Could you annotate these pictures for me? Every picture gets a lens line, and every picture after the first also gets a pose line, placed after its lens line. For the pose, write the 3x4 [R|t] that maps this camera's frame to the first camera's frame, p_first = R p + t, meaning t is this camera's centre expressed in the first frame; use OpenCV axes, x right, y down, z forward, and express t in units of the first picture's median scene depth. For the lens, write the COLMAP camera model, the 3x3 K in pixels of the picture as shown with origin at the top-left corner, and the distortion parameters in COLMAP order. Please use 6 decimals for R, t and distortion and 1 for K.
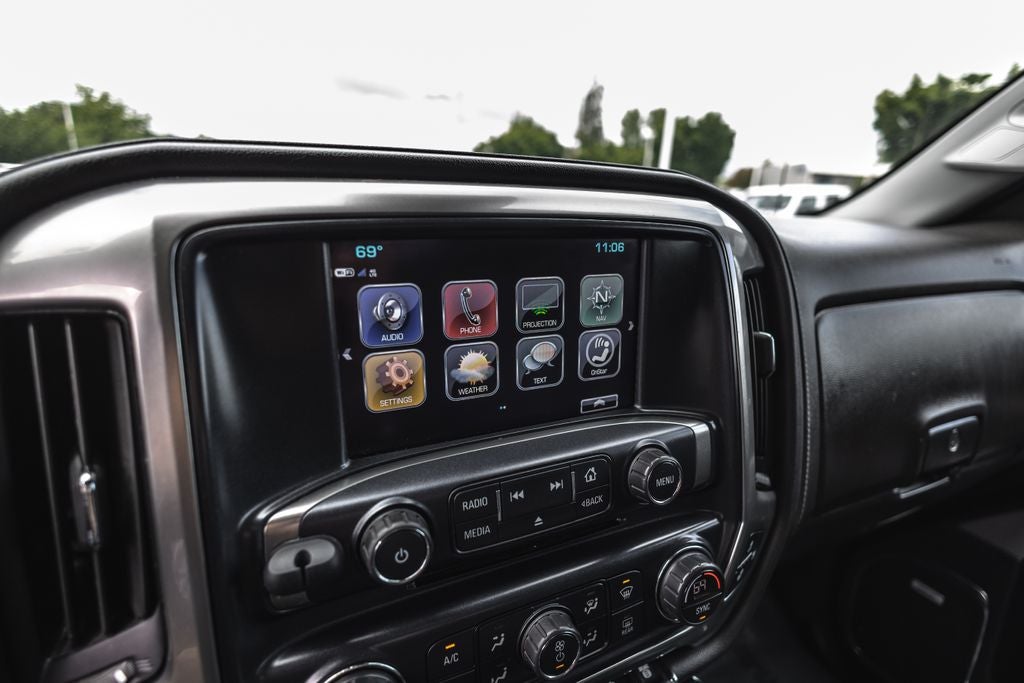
lens RADIAL K [[483.9, 0, 512.0], [0, 483.9, 341.5], [0, 0, 1]] dist [0.004749, 0.000600]
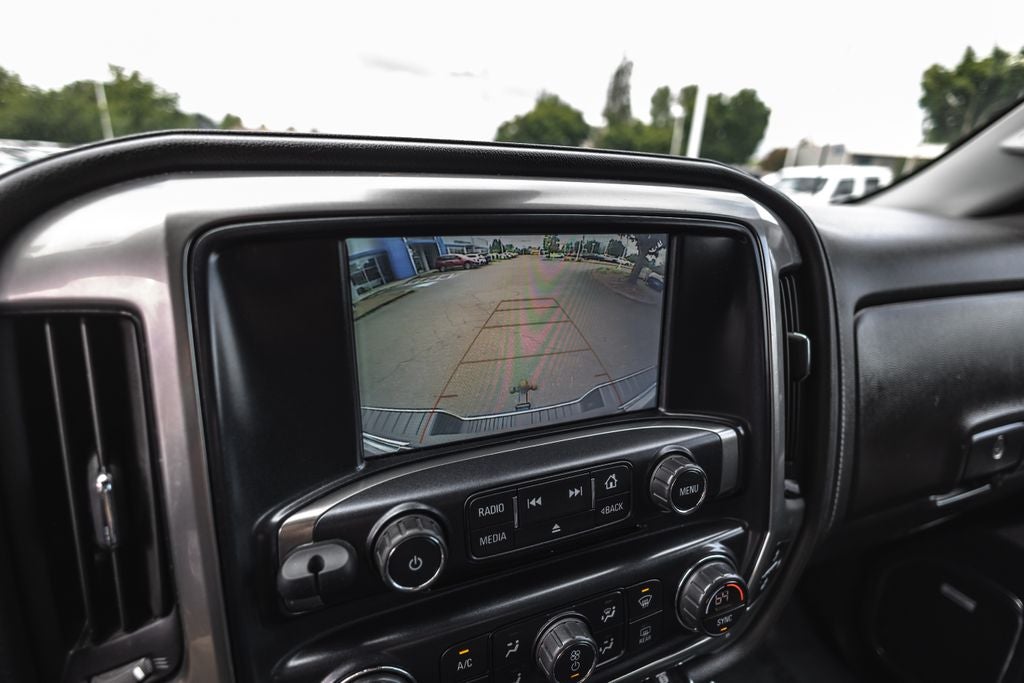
lens RADIAL K [[485.5, 0, 512.0], [0, 485.5, 341.5], [0, 0, 1]] dist [0.004807, -0.000311]
pose [[0.998896, 0.019162, -0.042901, 0.000663], [-0.017592, 0.999172, 0.036683, -0.036126], [0.043569, -0.035888, 0.998406, 0.032998]]
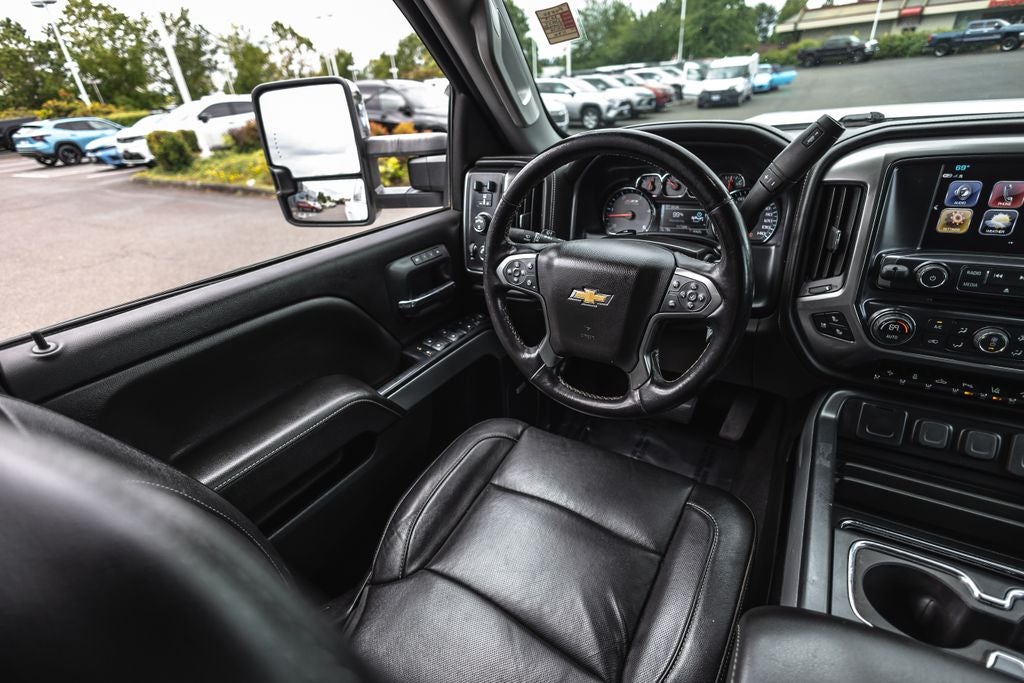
lens RADIAL K [[474.0, 0, 512.0], [0, 474.0, 341.5], [0, 0, 1]] dist [0.016770, -0.007281]
pose [[0.542628, 0.325026, -0.774541, 0.596505], [-0.134790, 0.943846, 0.301641, 0.215474], [0.829088, -0.059278, 0.555967, -2.163661]]
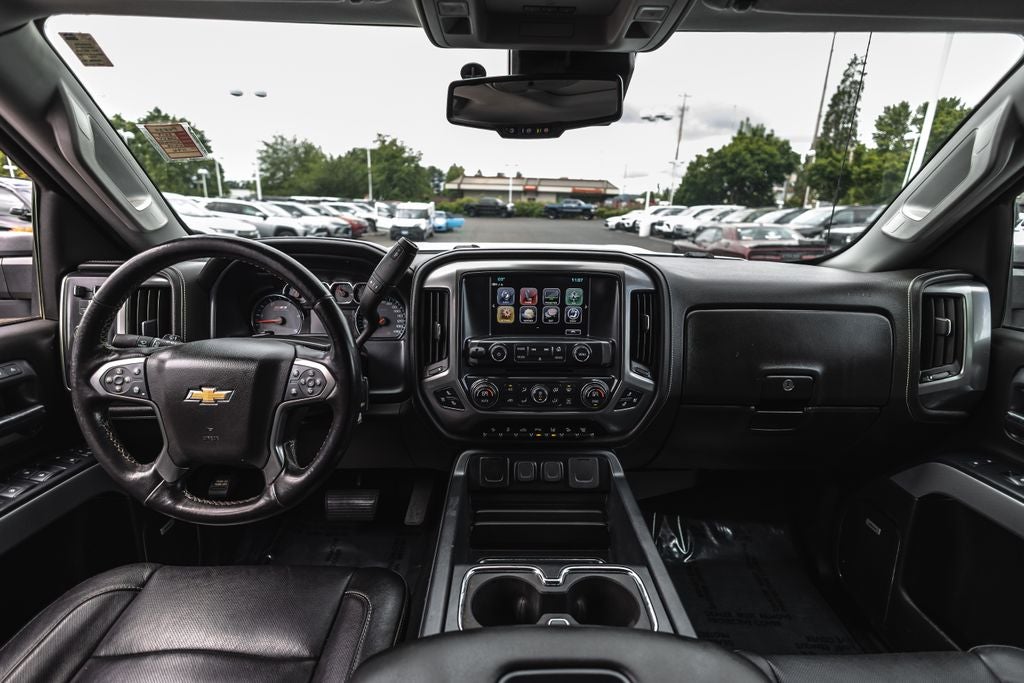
lens RADIAL K [[474.0, 0, 512.0], [0, 474.0, 341.5], [0, 0, 1]] dist [0.016770, -0.007281]
pose [[0.912515, 0.093961, -0.398106, 1.133529], [-0.104070, 0.994563, -0.003806, 0.267158], [0.395584, 0.044904, 0.917331, -2.045734]]
